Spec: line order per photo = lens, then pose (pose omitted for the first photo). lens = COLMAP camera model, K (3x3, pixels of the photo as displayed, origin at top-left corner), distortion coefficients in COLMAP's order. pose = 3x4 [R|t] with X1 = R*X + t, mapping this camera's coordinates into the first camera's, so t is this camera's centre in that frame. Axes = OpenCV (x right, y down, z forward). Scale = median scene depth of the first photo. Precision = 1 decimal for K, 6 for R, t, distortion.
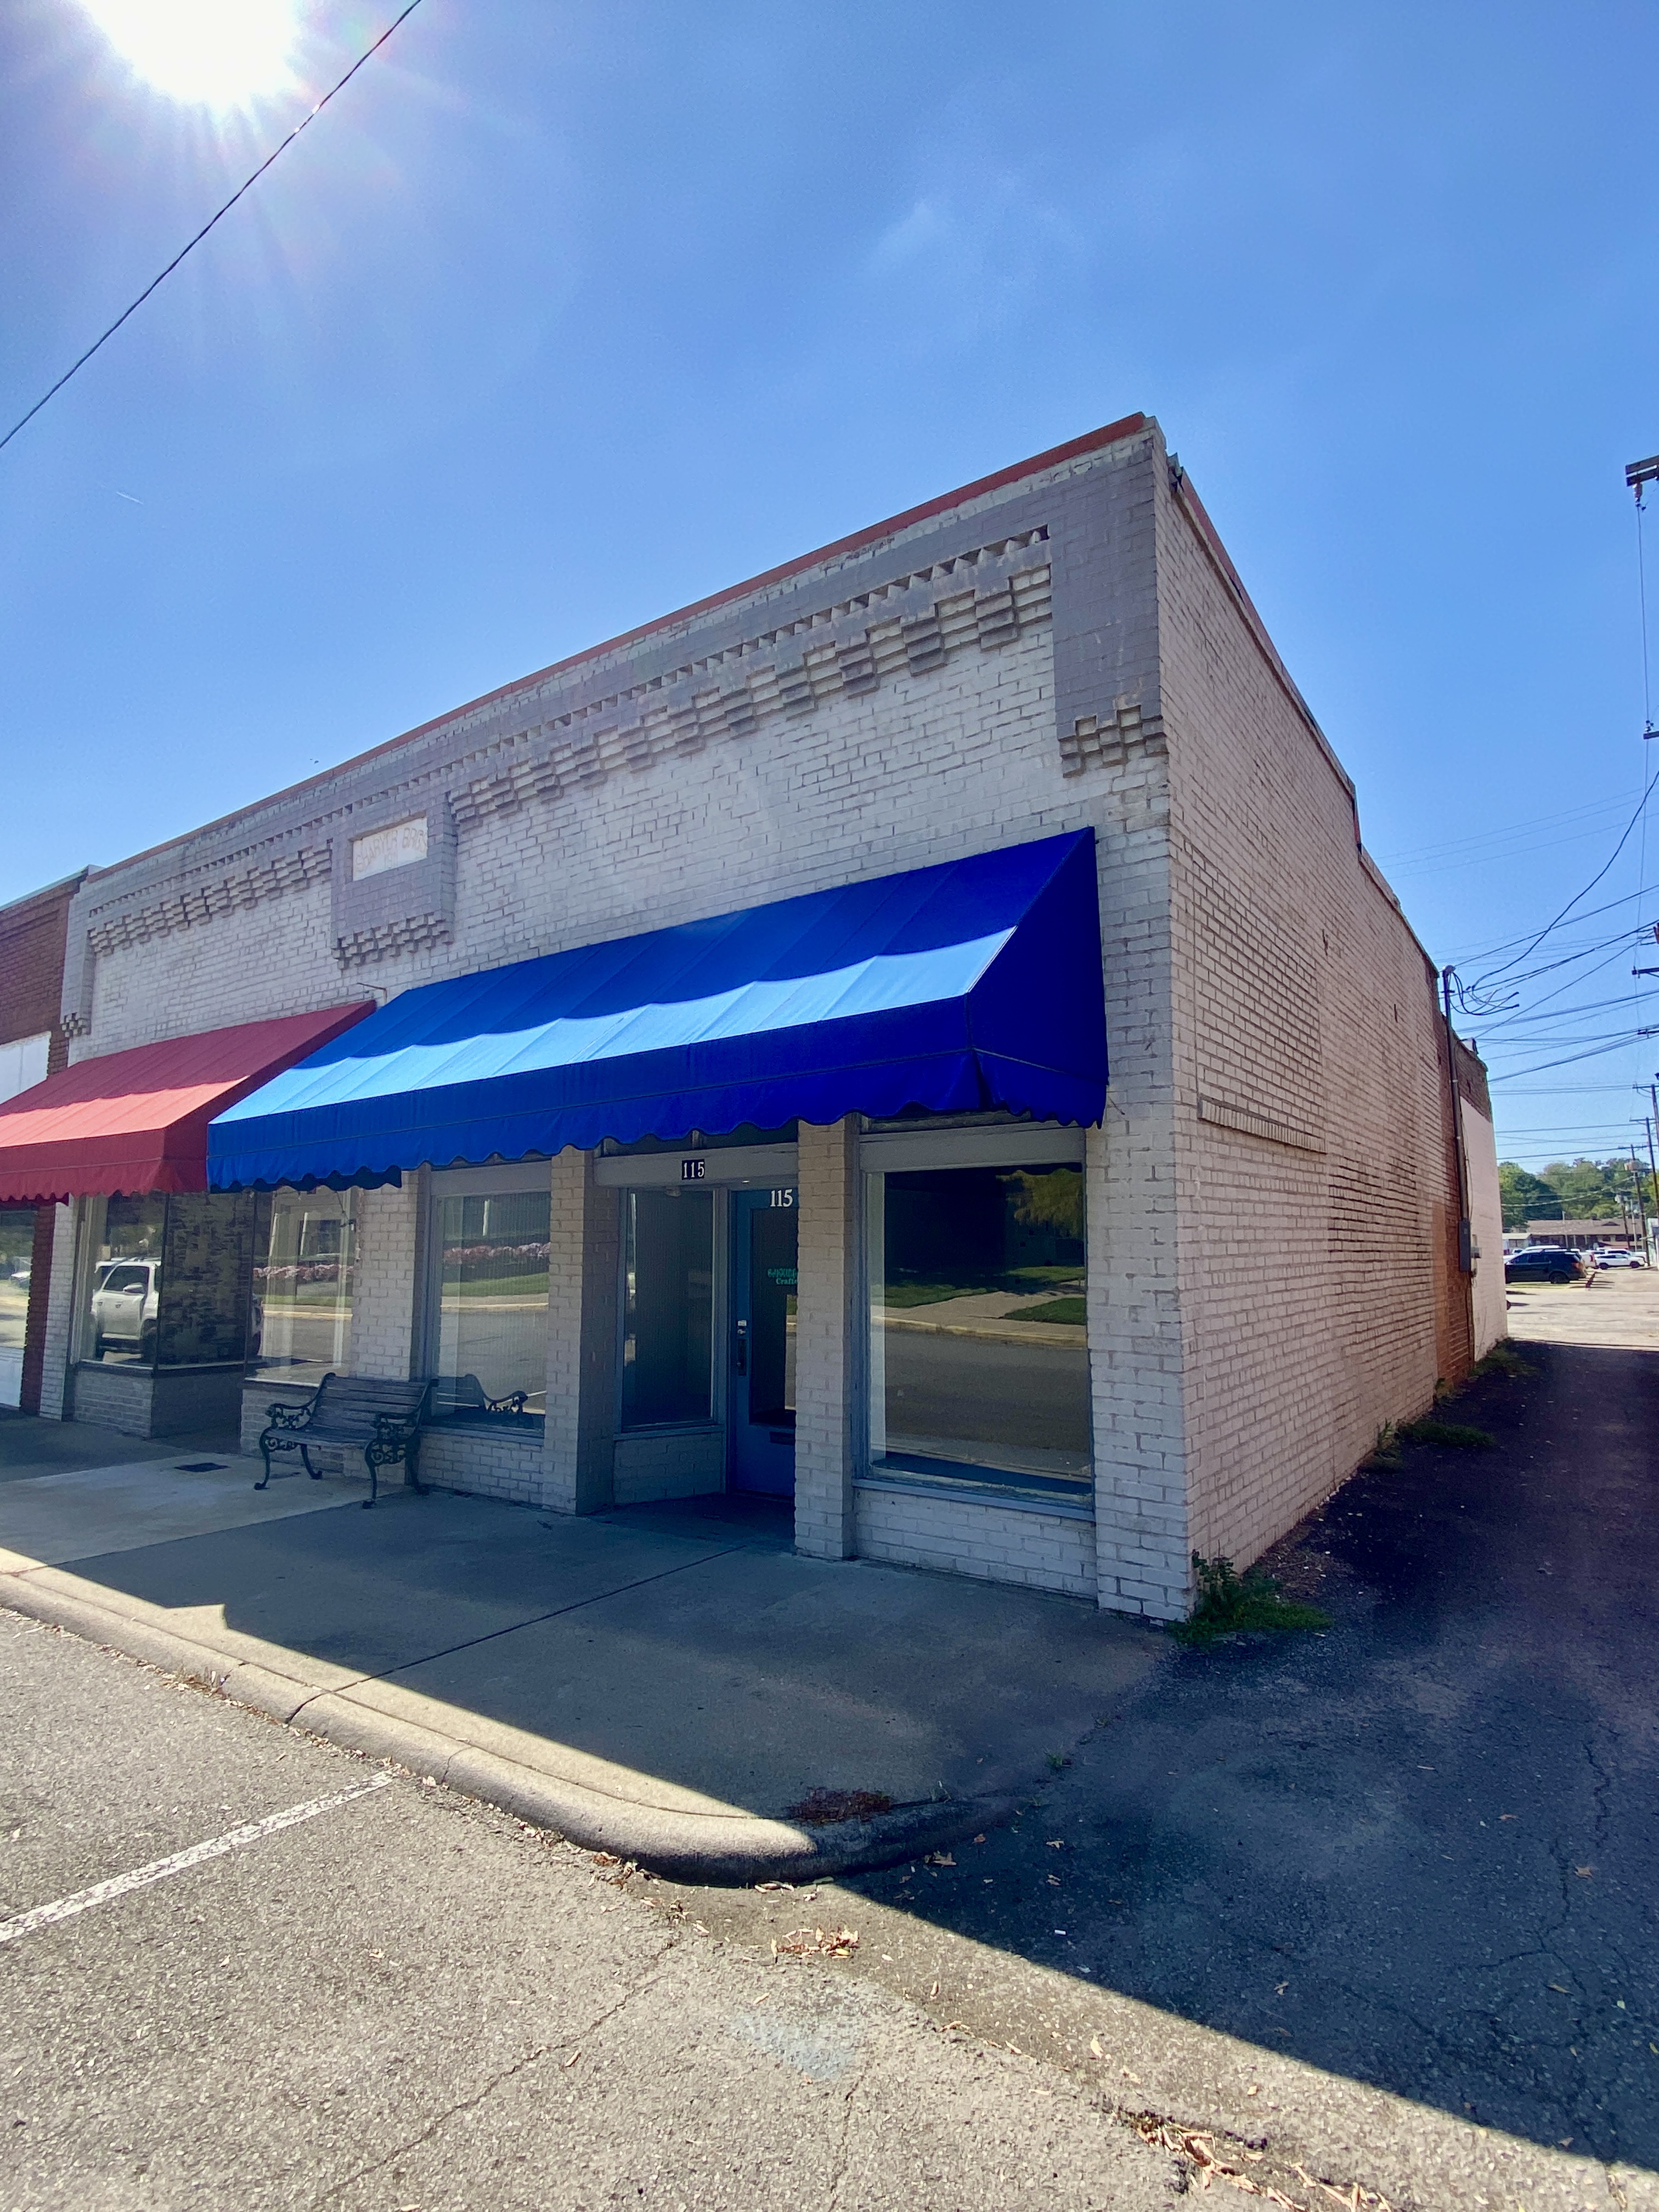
lens RADIAL K [[1121.1, 0, 829.5], [0, 1121.1, 1106.0], [0, 0, 1]] dist [0.039556, -0.033360]
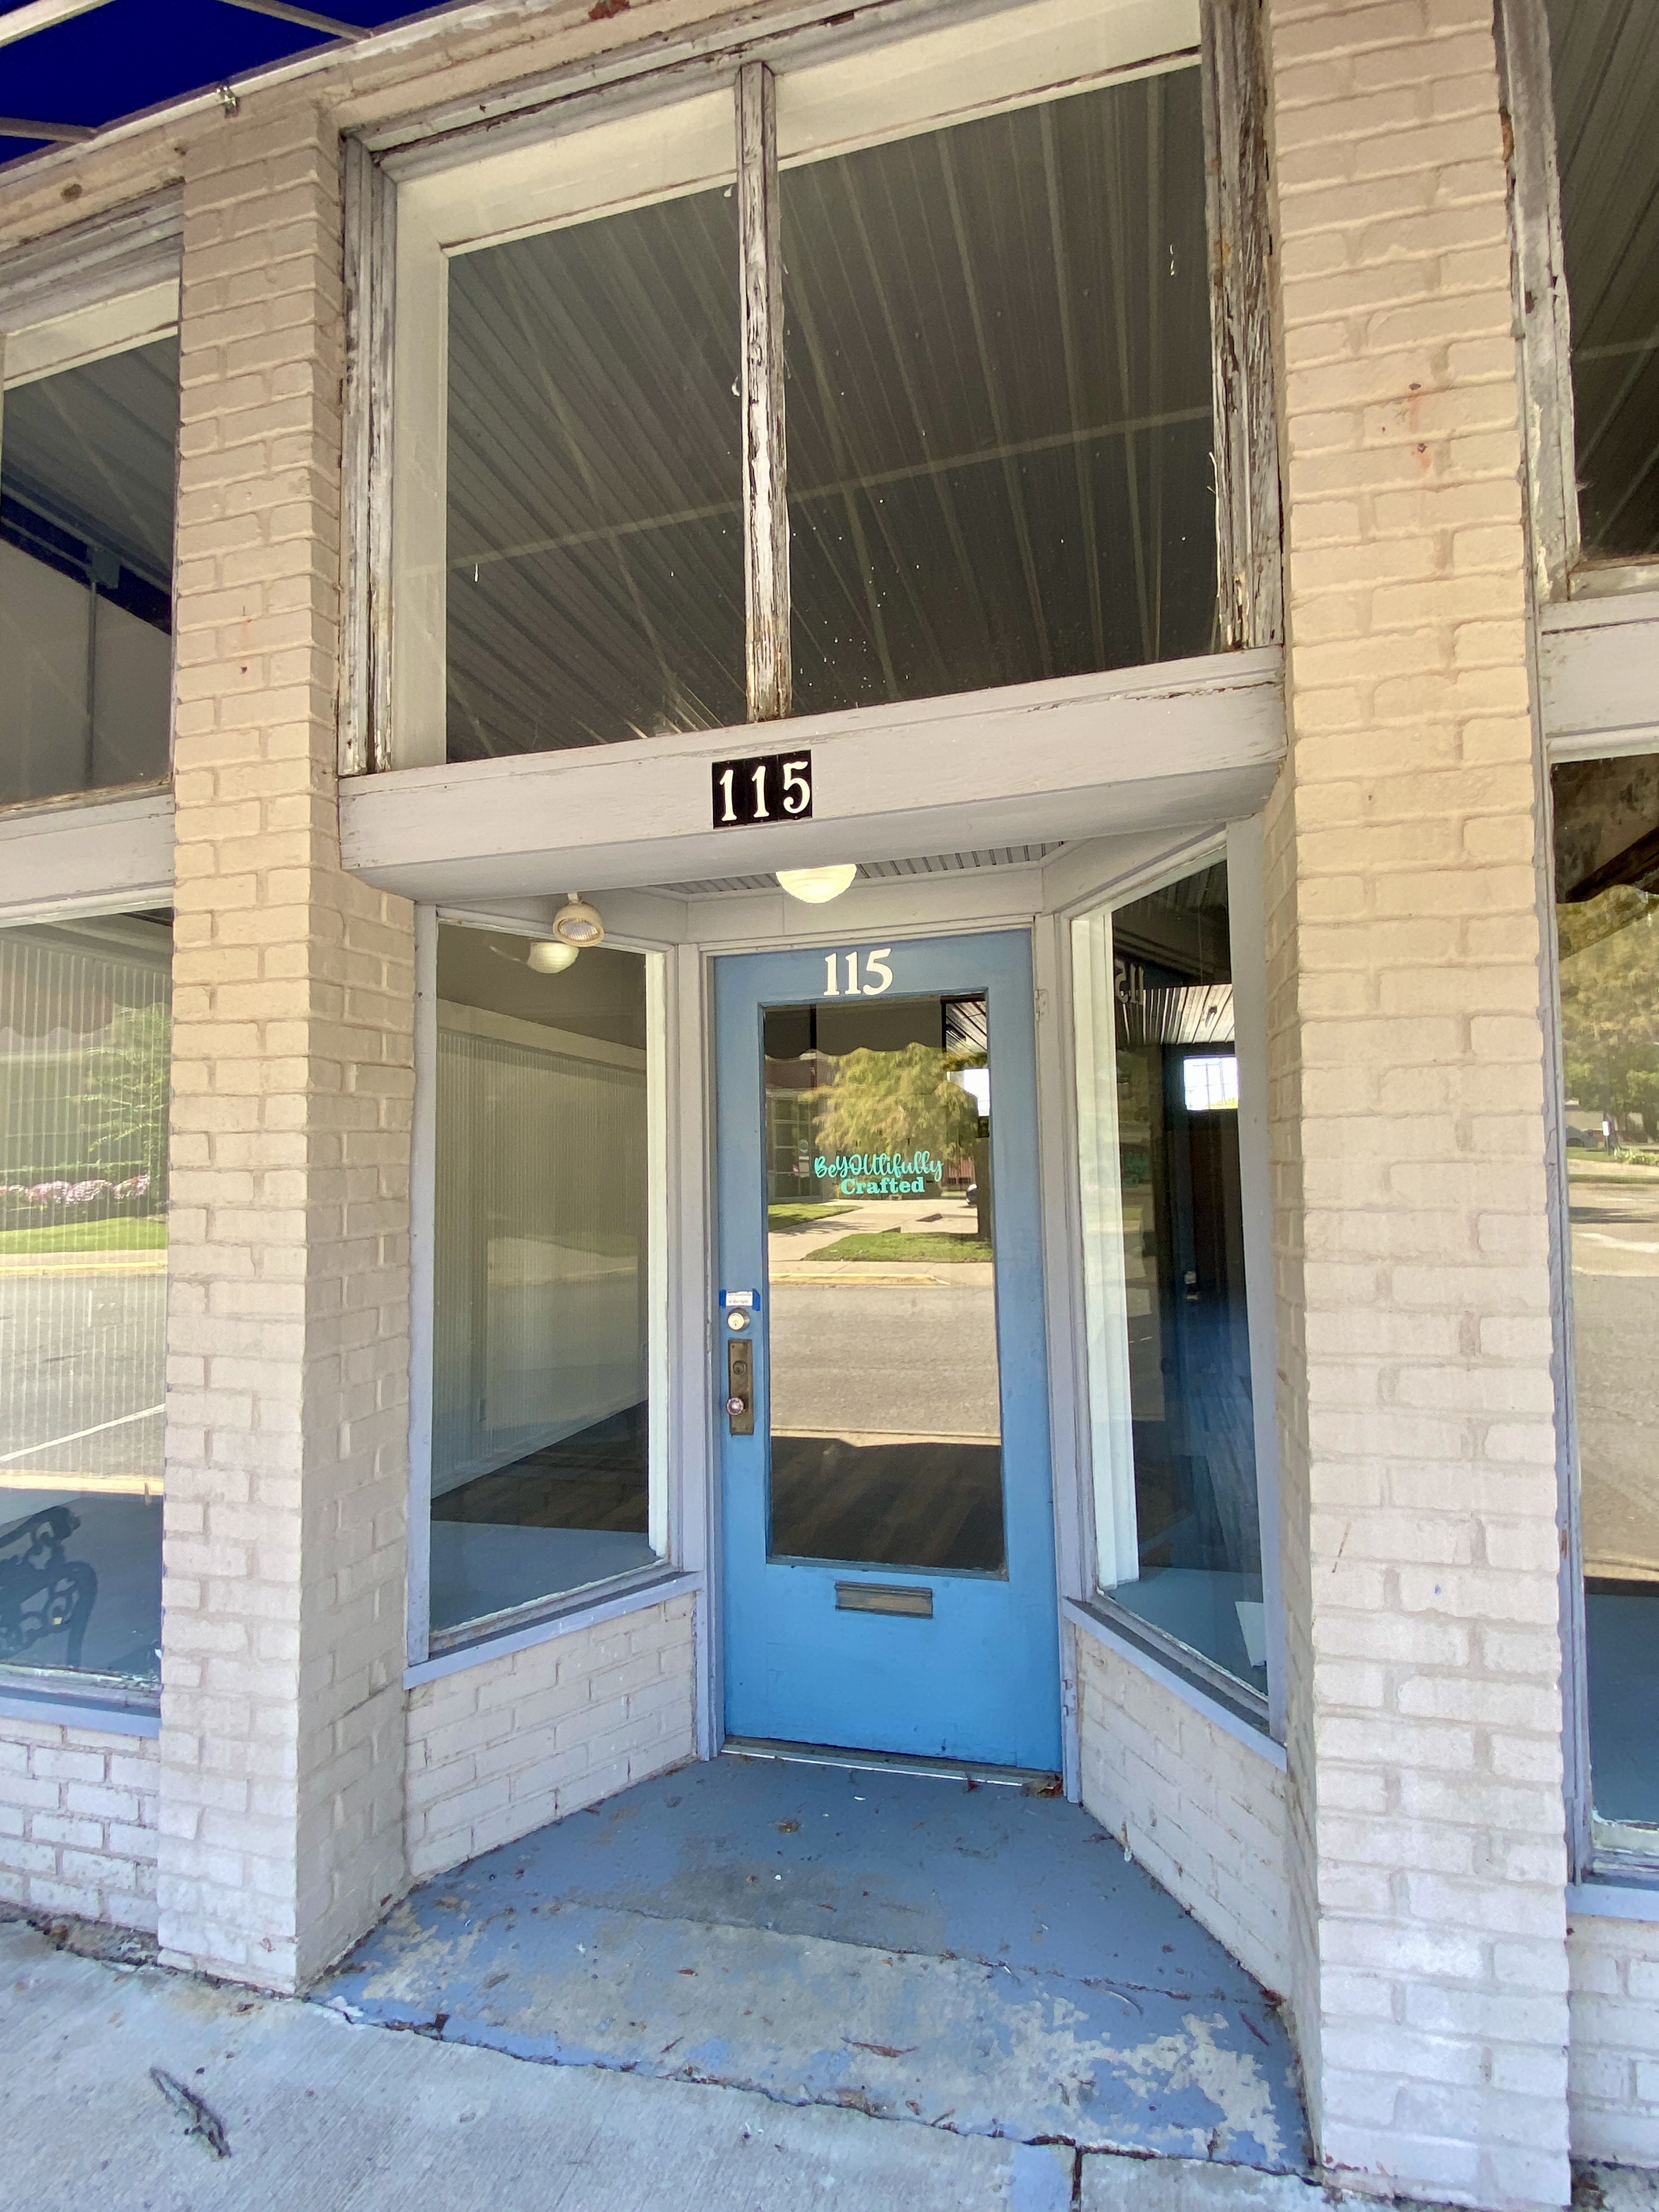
lens RADIAL K [[1121.1, 0, 829.5], [0, 1121.1, 1106.0], [0, 0, 1]] dist [0.039556, -0.033360]
pose [[0.940839, 0.010048, 0.338704, -0.194469], [-0.025219, 0.998864, 0.040420, 0.117851], [-0.337913, -0.046571, 0.940024, 0.681644]]
